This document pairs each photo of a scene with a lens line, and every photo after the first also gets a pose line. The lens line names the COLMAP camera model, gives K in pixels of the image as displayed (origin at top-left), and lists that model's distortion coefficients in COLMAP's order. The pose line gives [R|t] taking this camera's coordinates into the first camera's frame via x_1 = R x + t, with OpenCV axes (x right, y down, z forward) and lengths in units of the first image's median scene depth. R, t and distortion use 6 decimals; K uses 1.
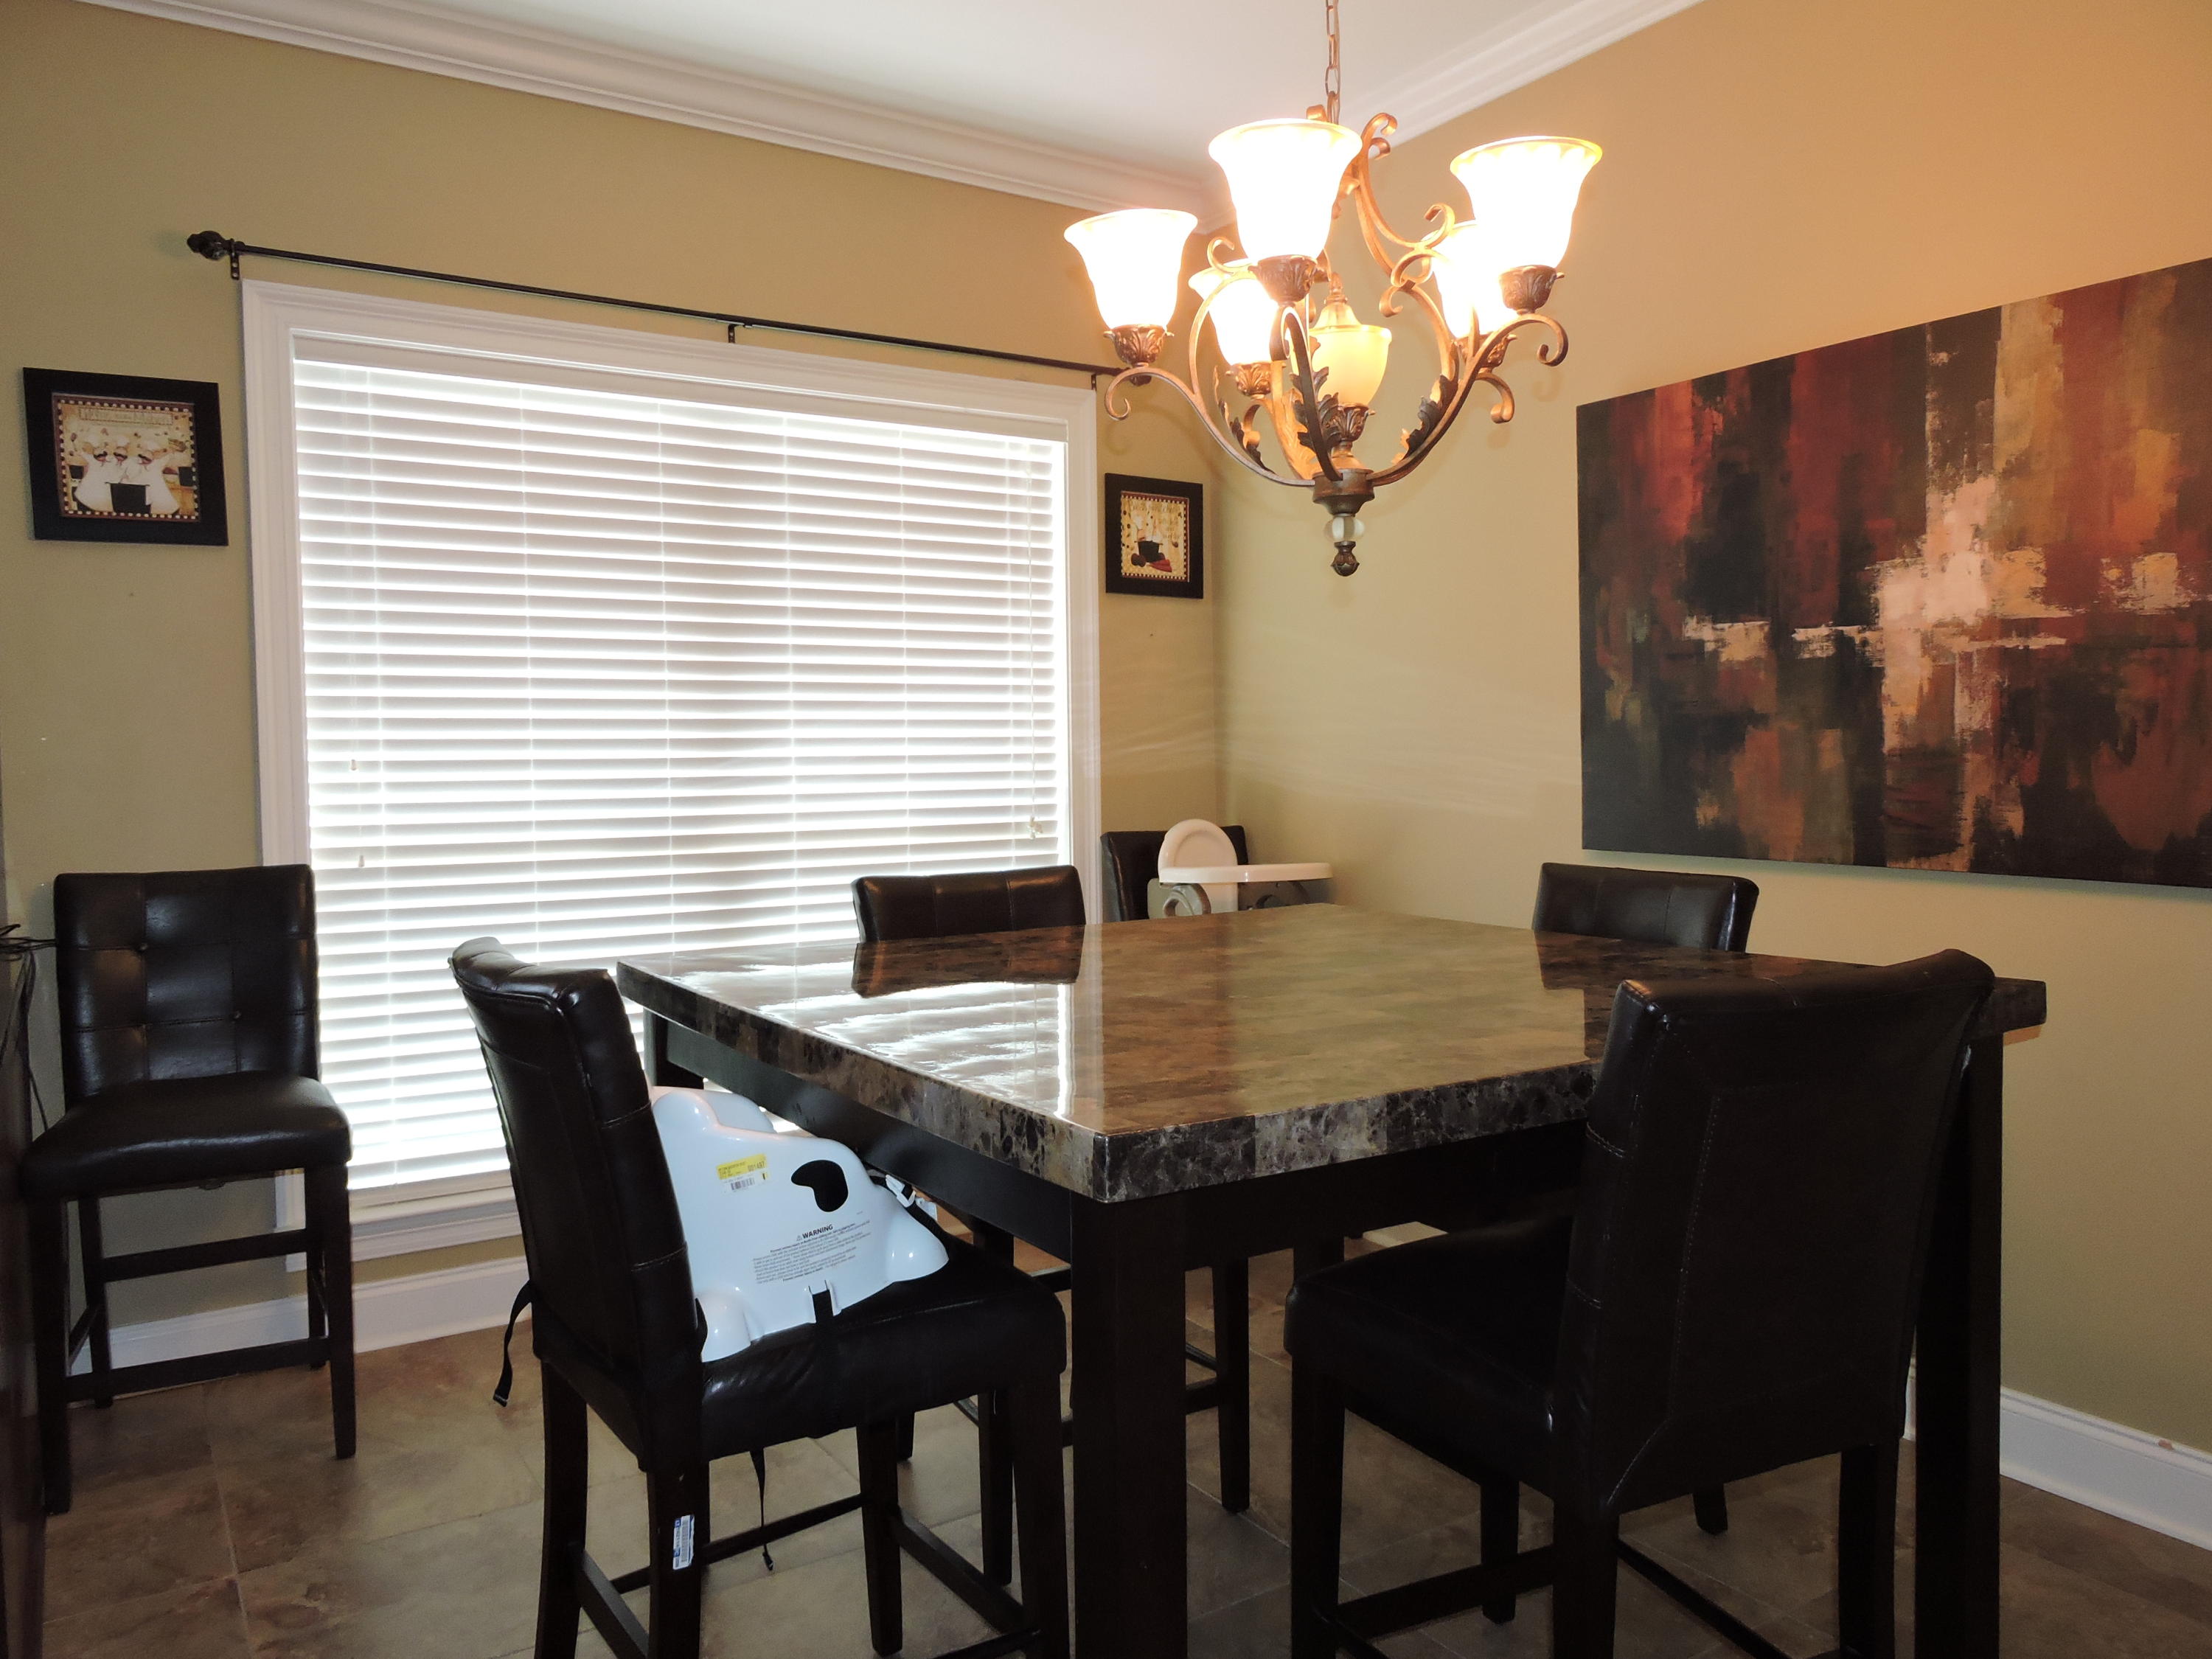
lens RADIAL K [[1585.6, 0, 1108.8], [0, 1585.6, 834.2], [0, 0, 1]] dist [-0.005383, 0.000153]
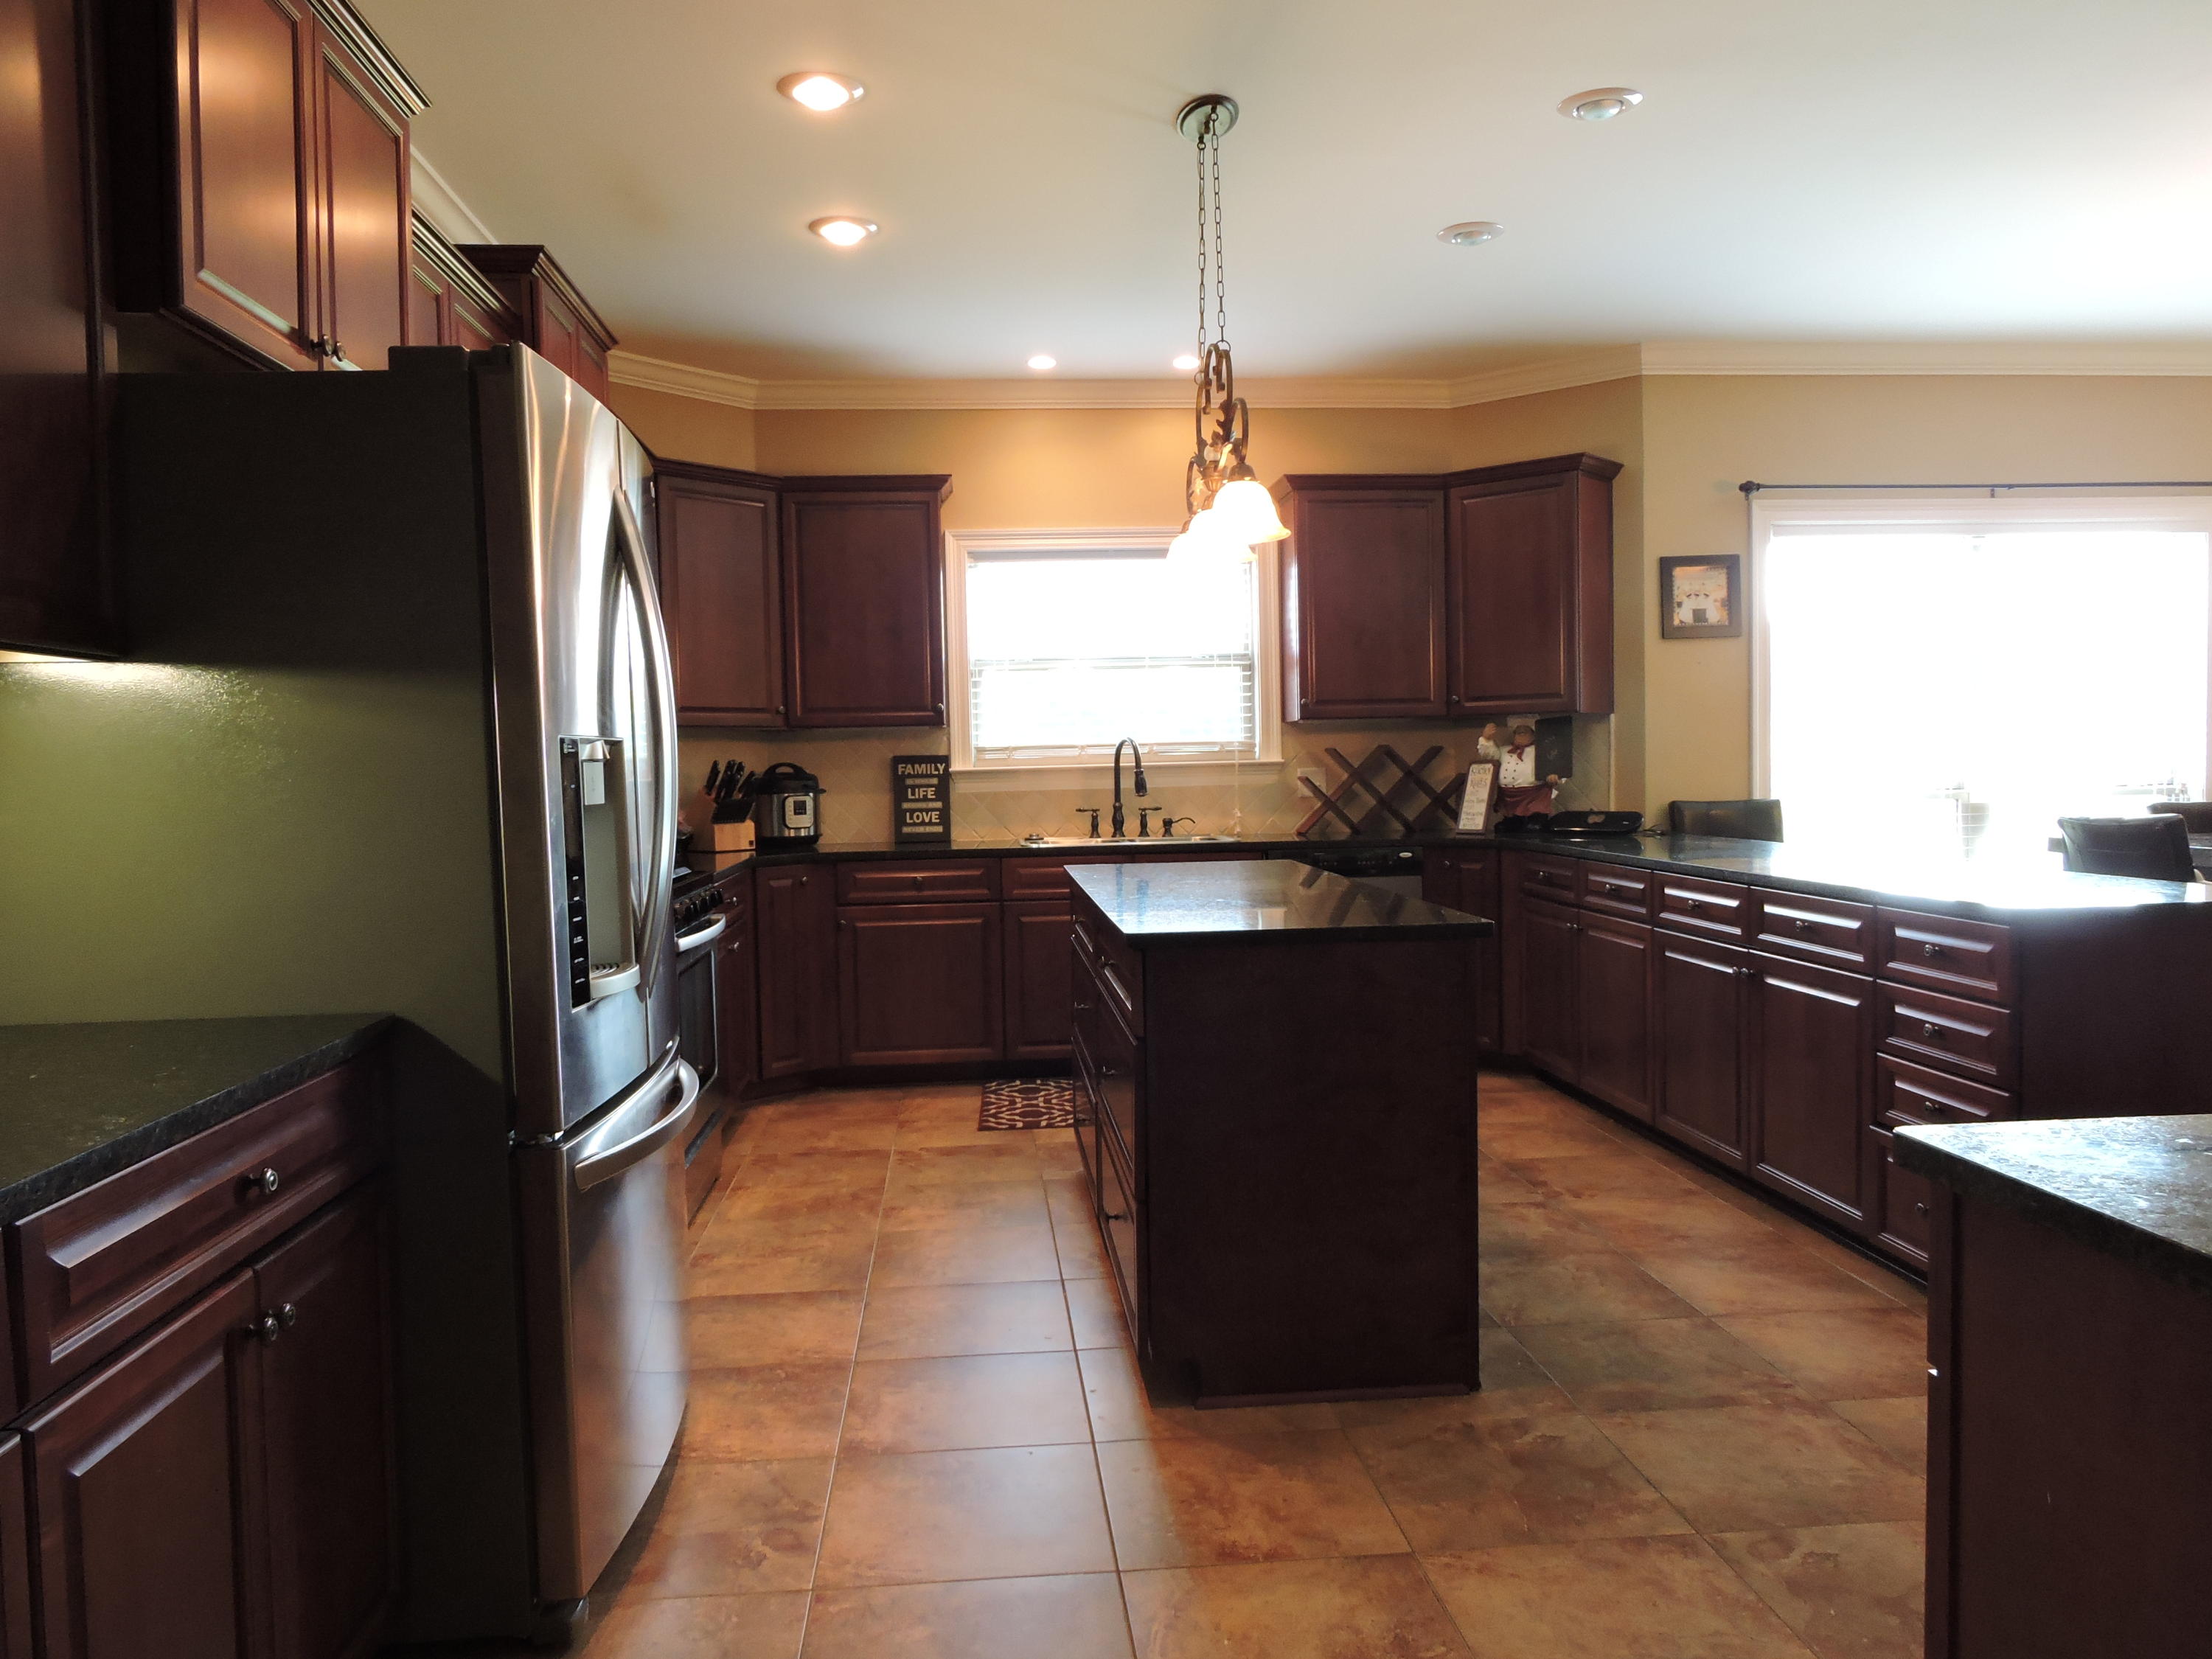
lens RADIAL K [[1585.6, 0, 1108.8], [0, 1585.6, 844.2], [0, 0, 1]] dist [-0.005383, 0.000153]
pose [[0.887913, 0.017105, -0.459692, -0.321952], [-0.012593, 0.999838, 0.012879, 0.058116], [0.459838, -0.005646, 0.887985, -1.051517]]
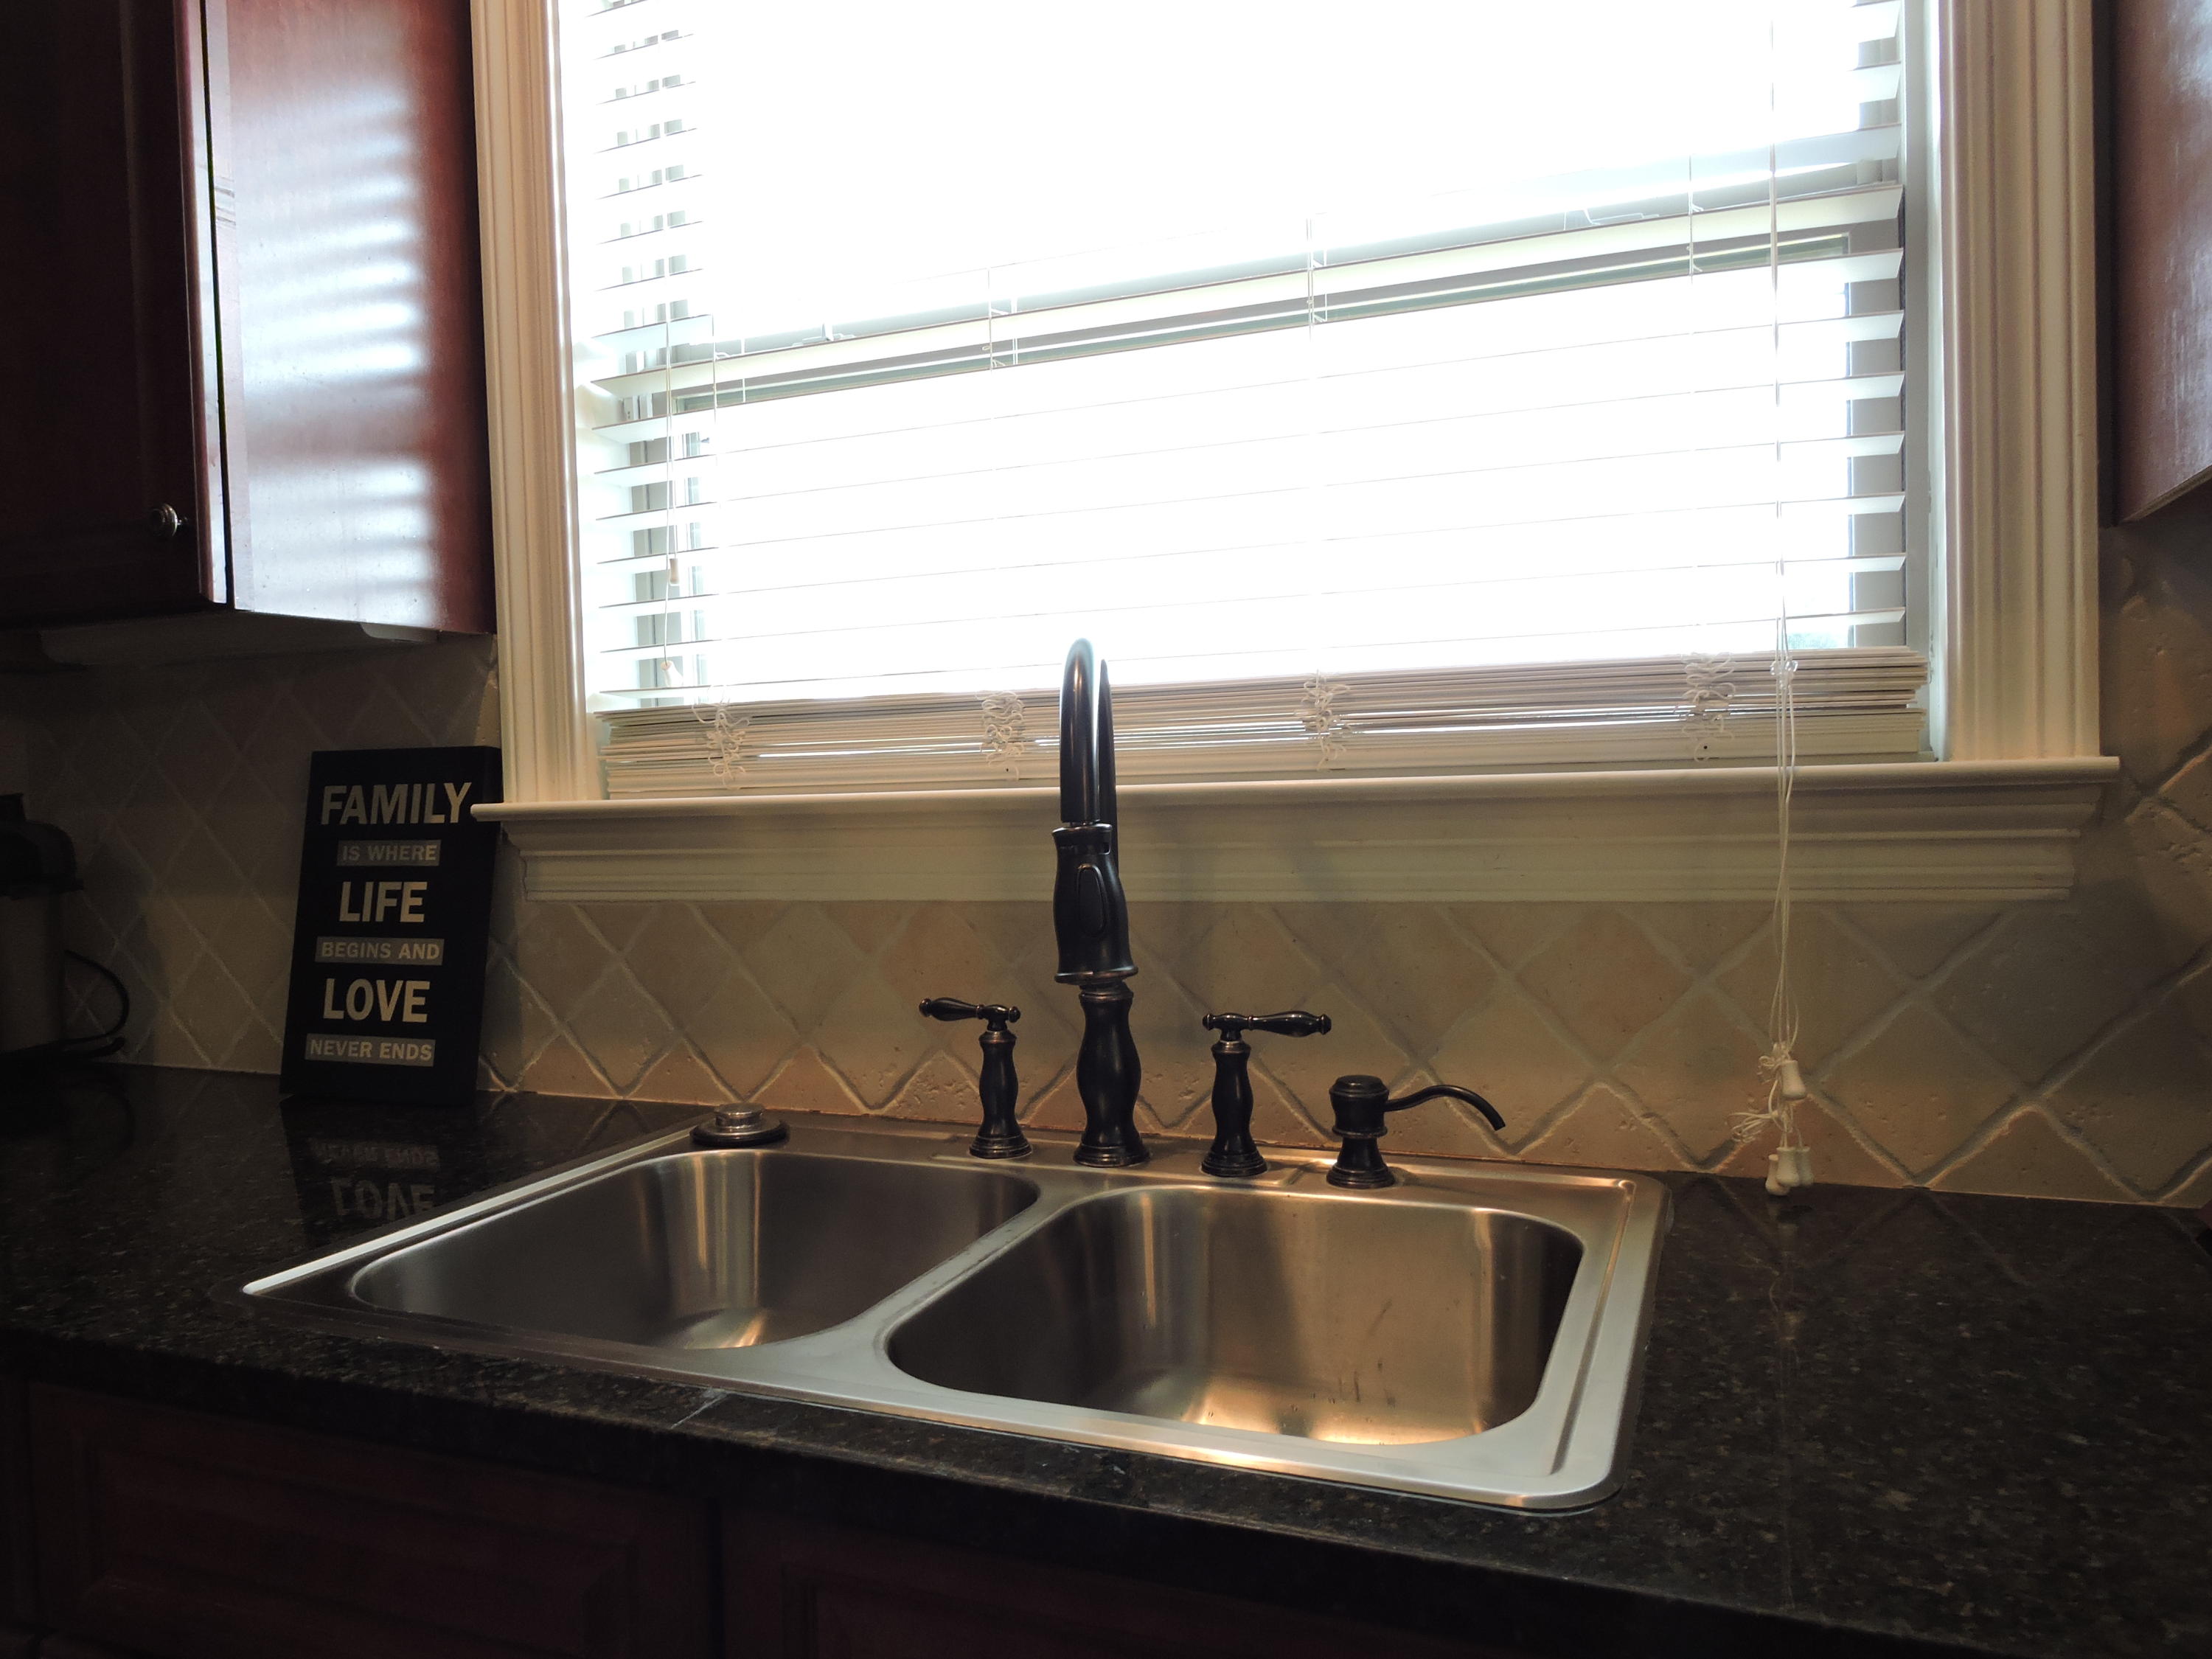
lens RADIAL K [[1585.6, 0, 1115.8], [0, 1585.6, 813.2], [0, 0, 1]] dist [-0.005383, 0.000153]
pose [[0.570838, 0.020341, -0.820811, -0.895632], [-0.020625, 0.999733, 0.010430, -0.012608], [0.820804, 0.010975, 0.571105, 0.466949]]
